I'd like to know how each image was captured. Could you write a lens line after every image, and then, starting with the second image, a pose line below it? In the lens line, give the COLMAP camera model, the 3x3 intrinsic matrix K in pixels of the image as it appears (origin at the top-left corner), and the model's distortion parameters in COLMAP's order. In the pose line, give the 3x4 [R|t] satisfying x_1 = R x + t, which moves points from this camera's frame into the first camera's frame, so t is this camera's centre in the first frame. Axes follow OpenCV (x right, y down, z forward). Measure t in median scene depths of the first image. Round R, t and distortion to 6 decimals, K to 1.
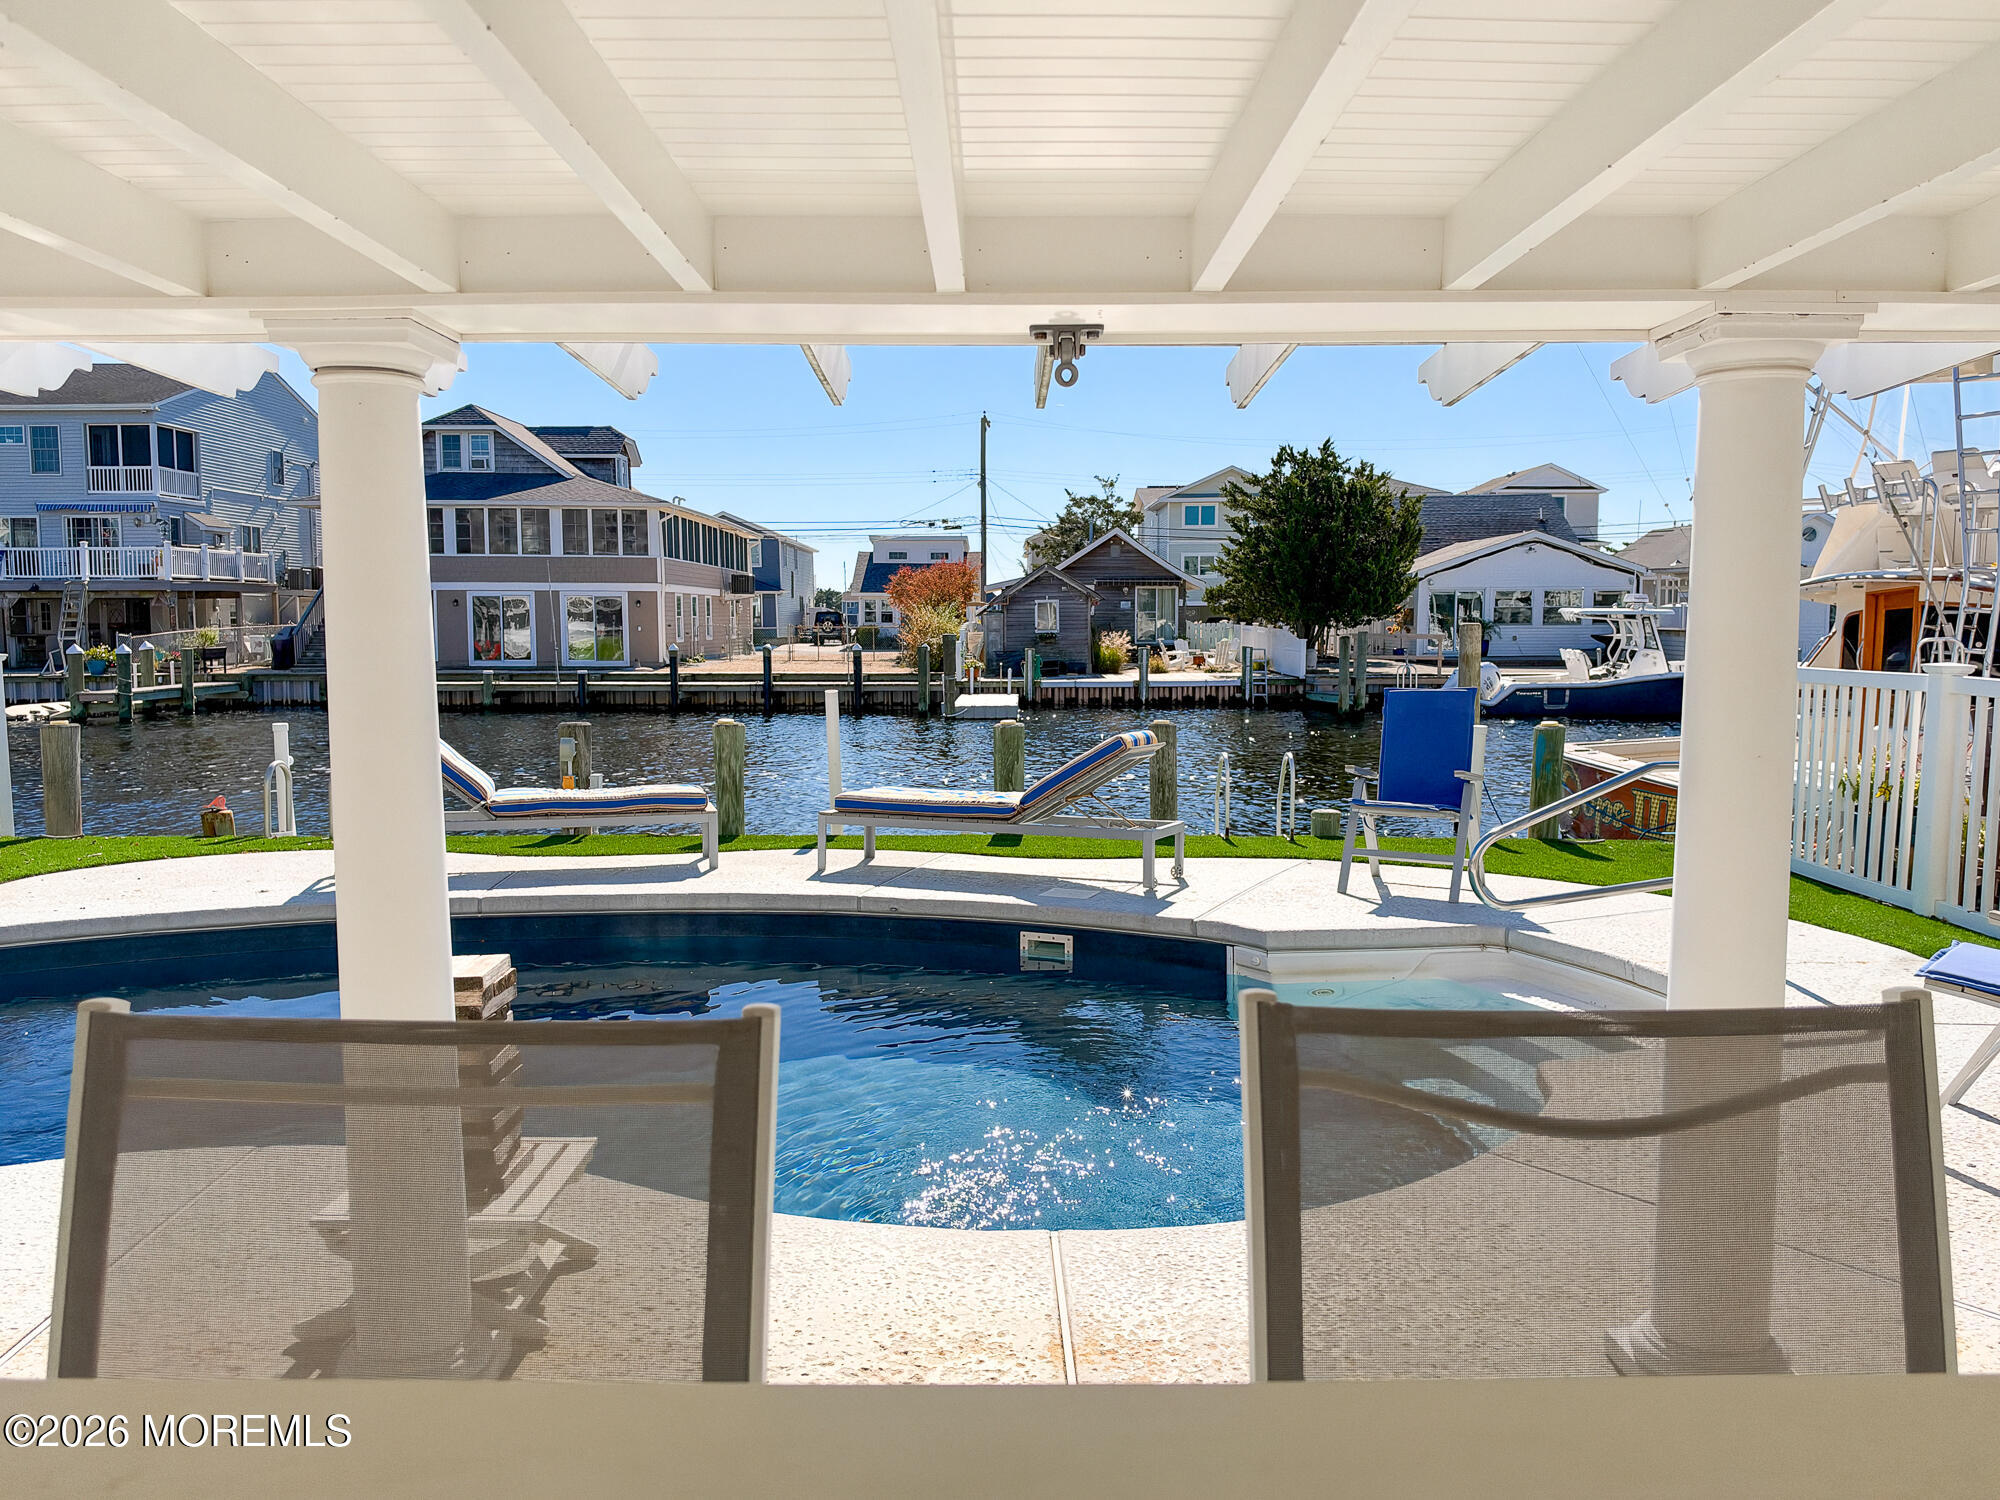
lens RADIAL K [[1453.7, 0, 1000.0], [0, 1453.7, 750.0], [0, 0, 1]] dist [0.182205, -0.351945]
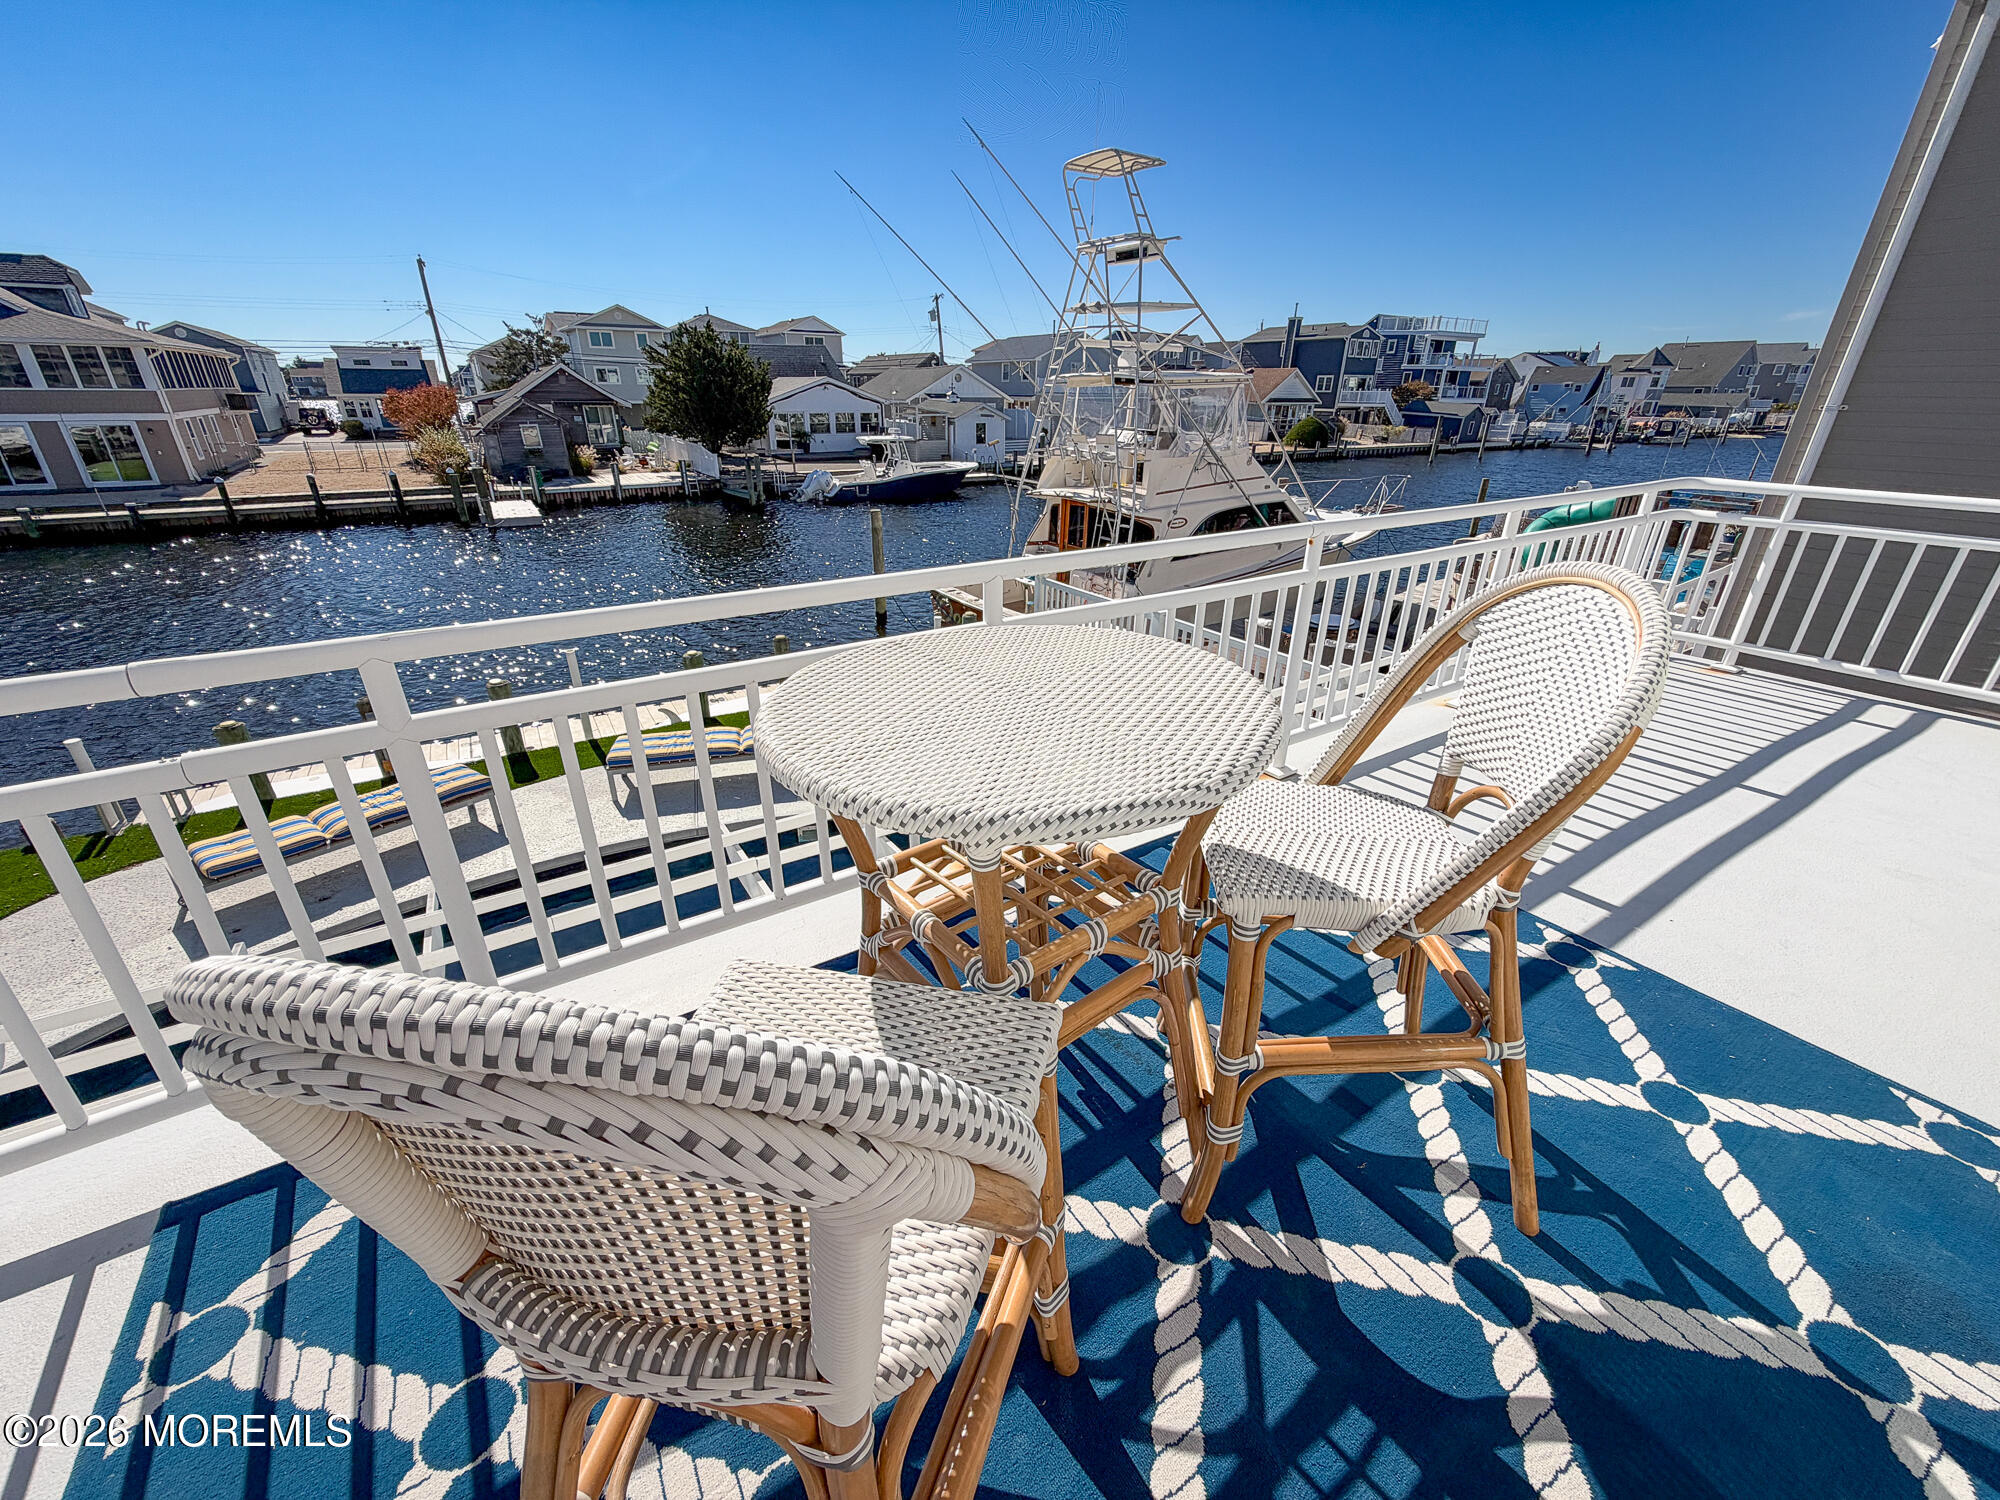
lens RADIAL K [[795.8, 0, 996.9], [0, 795.8, 750.6], [0, 0, 1]] dist [-0.000593, 0.000253]
pose [[0.839495, -0.217469, 0.497951, -0.042372], [0.039808, 0.938570, 0.342786, -0.050403], [-0.541907, -0.267944, 0.796582, 0.014079]]
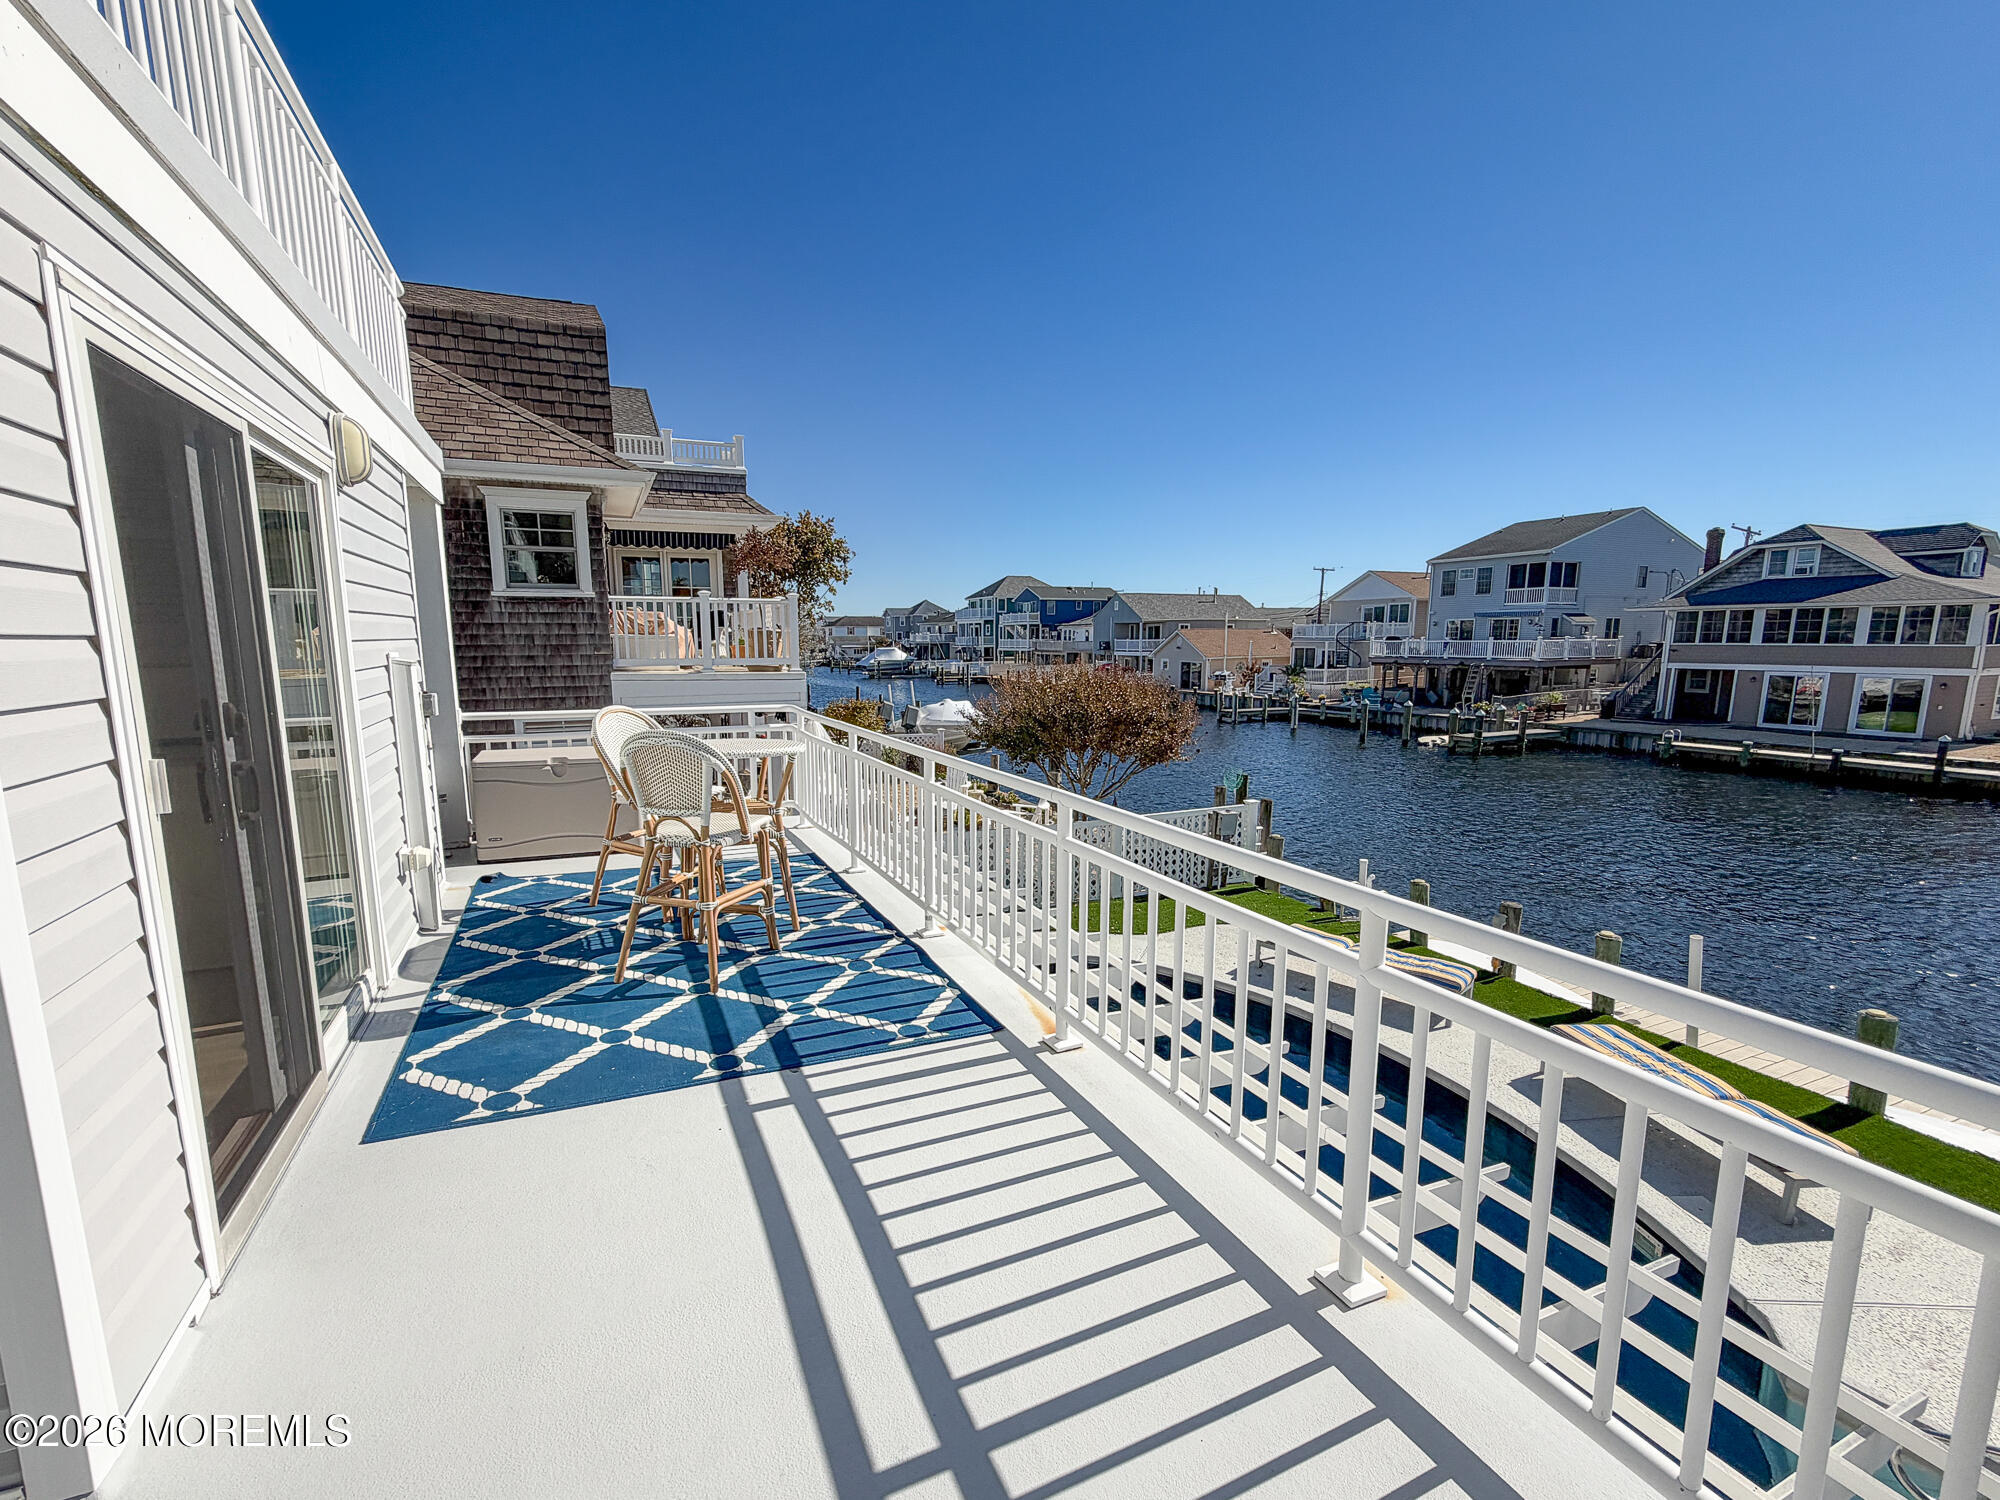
lens RADIAL K [[858.5, 0, 958.7], [0, 858.5, 778.5], [0, 0, 1]] dist [-0.000062, -0.000229]
pose [[0.398548, 0.147592, -0.905194, 0.070582], [-0.078794, 0.988828, 0.126536, -0.053986], [0.913756, 0.020893, 0.405725, 0.018589]]
